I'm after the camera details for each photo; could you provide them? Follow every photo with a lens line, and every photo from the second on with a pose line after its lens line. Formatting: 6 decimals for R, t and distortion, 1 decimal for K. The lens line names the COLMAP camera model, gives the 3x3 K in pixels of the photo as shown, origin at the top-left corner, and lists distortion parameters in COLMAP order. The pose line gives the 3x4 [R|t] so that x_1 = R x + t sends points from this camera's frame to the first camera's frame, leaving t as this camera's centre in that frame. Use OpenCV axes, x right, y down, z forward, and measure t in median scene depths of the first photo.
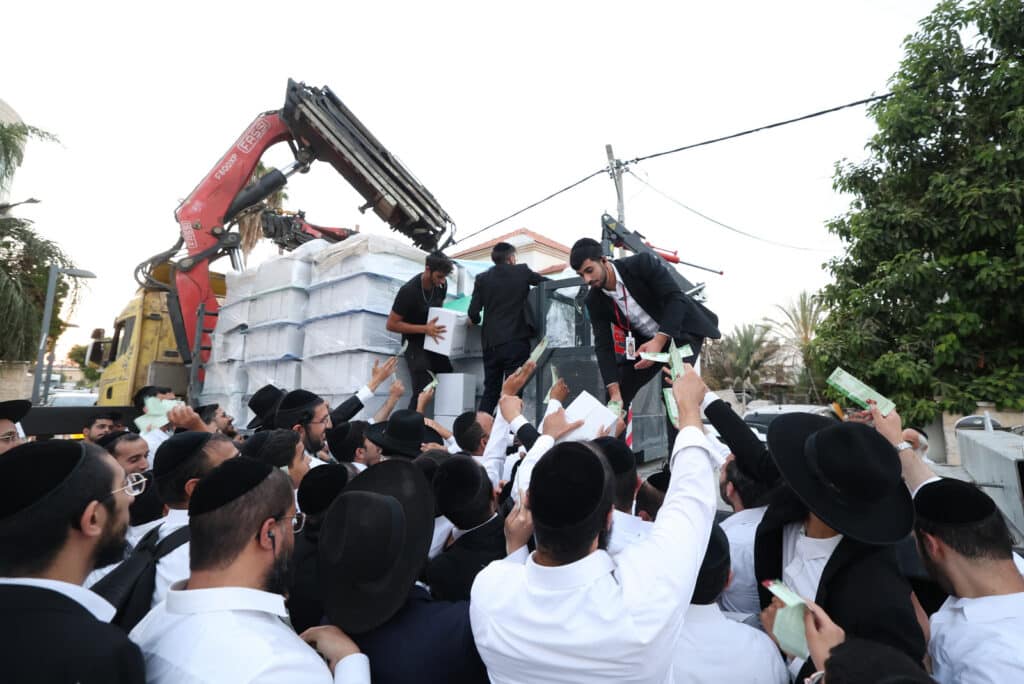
lens RADIAL K [[447.9, 0, 512.2], [0, 447.9, 332.1], [0, 0, 1]] dist [-0.060544, 0.015219]
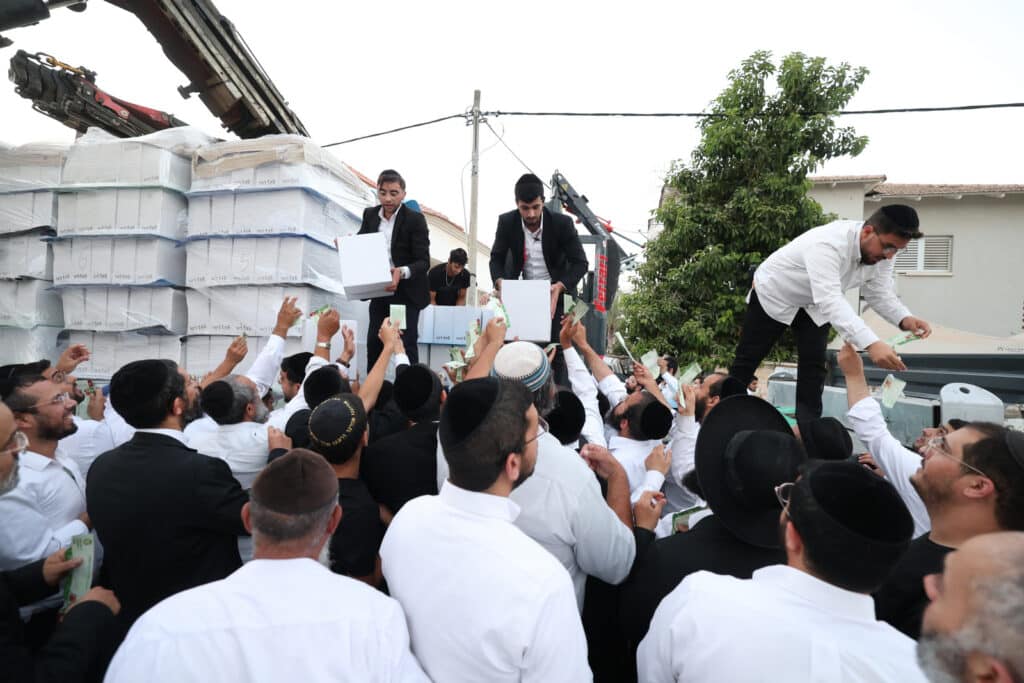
lens RADIAL K [[434.3, 0, 512.0], [0, 434.3, 341.5], [0, 0, 1]] dist [-0.050979, 0.014957]
pose [[0.895482, 0.036219, 0.443622, -0.196913], [-0.100712, 0.987322, 0.122685, 0.004810], [-0.433555, -0.154540, 0.887777, 0.064041]]
